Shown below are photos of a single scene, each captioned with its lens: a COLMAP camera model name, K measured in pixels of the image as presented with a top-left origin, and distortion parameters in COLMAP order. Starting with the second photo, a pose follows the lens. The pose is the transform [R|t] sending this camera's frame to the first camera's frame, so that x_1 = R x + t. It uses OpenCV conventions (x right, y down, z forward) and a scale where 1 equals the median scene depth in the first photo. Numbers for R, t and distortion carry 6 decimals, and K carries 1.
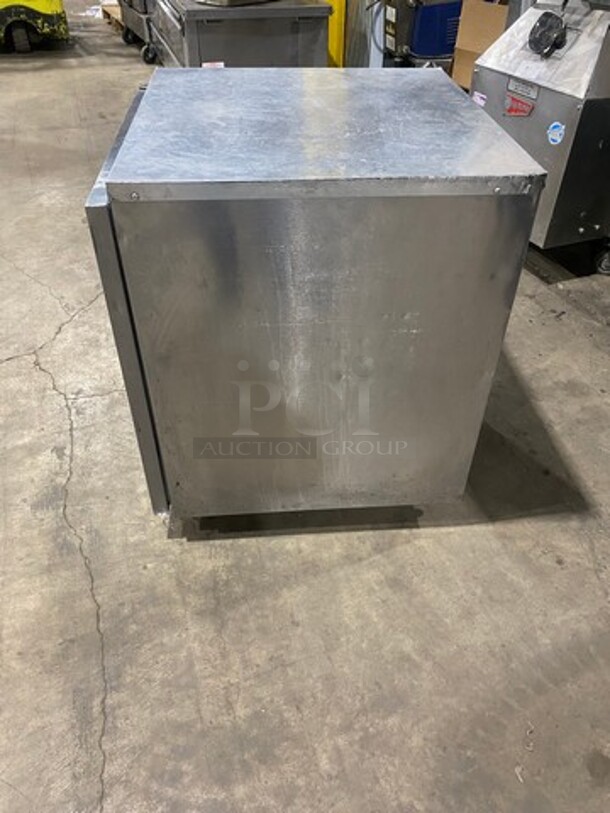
lens RADIAL K [[627.3, 0, 305.0], [0, 627.3, 406.5], [0, 0, 1]] dist [0.007887, 0.002101]
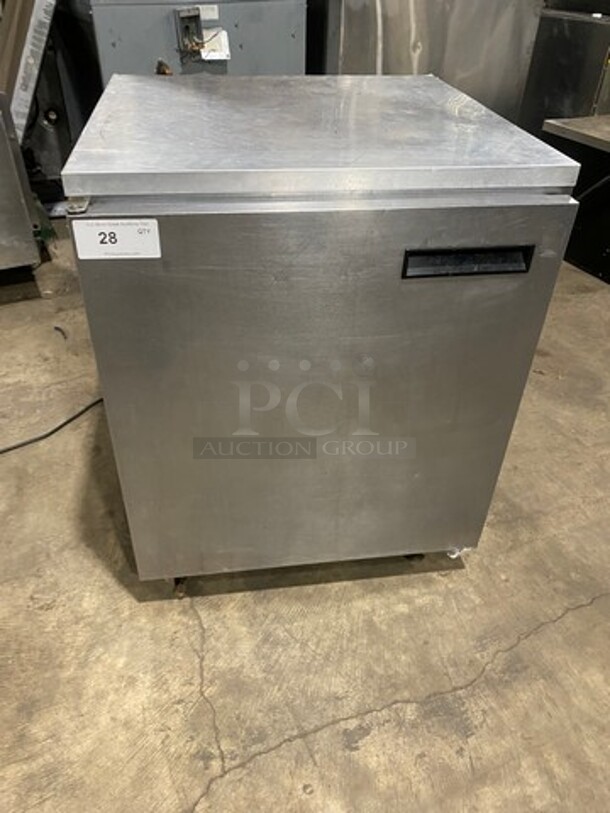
lens RADIAL K [[627.3, 0, 305.0], [0, 627.3, 406.5], [0, 0, 1]] dist [0.007887, 0.002101]
pose [[-0.073962, -0.614240, 0.785646, -0.749221], [0.625234, 0.585185, 0.516374, -0.527035], [-0.776925, 0.529404, 0.340762, 0.716560]]
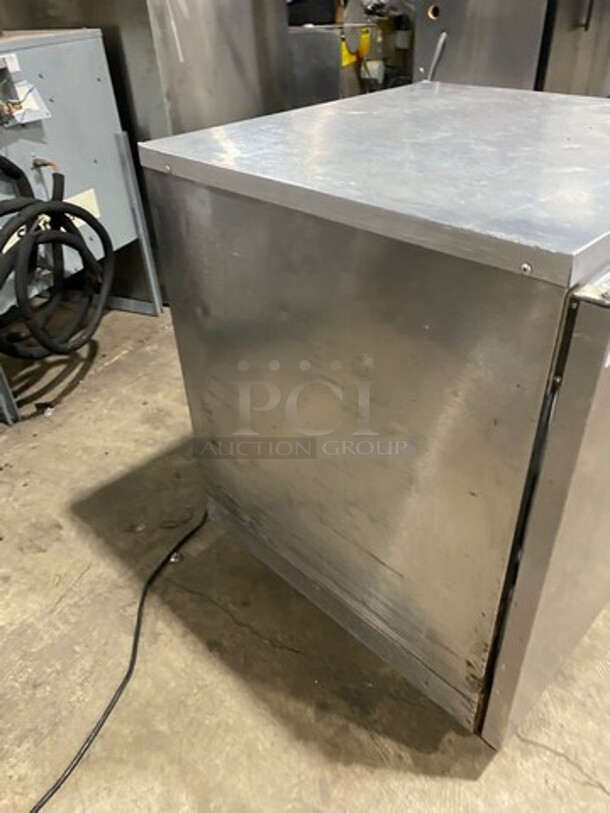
lens RADIAL K [[614.5, 0, 330.4], [0, 614.5, 405.4], [0, 0, 1]] dist [0.009767, 0.001638]
pose [[-0.665095, -0.426496, 0.612984, -0.364717], [0.500866, 0.354062, 0.789793, -0.788595], [-0.553878, 0.832311, -0.021867, 1.083533]]
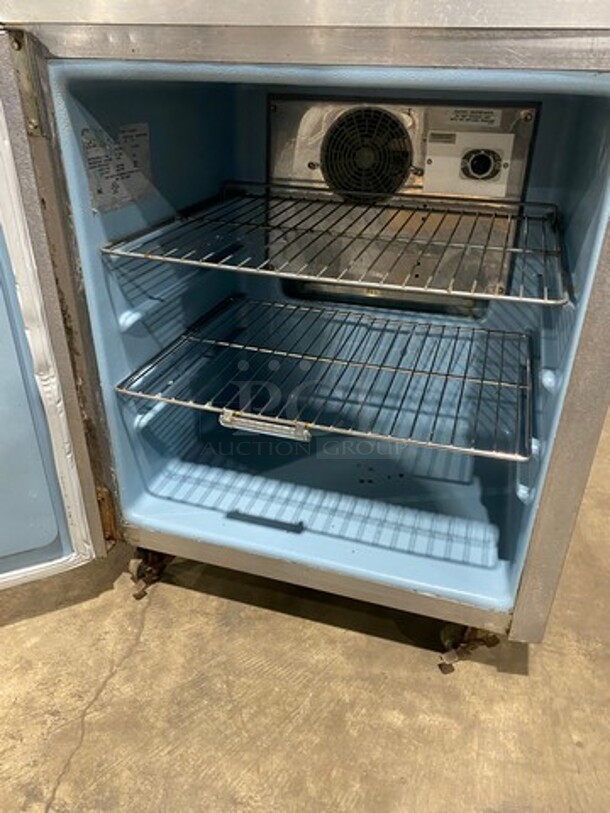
lens RADIAL K [[627.3, 0, 305.0], [0, 627.3, 406.5], [0, 0, 1]] dist [0.007887, 0.002101]
pose [[0.369758, -0.467583, 0.802898, -0.619420], [0.597685, 0.781318, 0.179764, -0.226751], [-0.711373, 0.413411, 0.568366, 0.664685]]
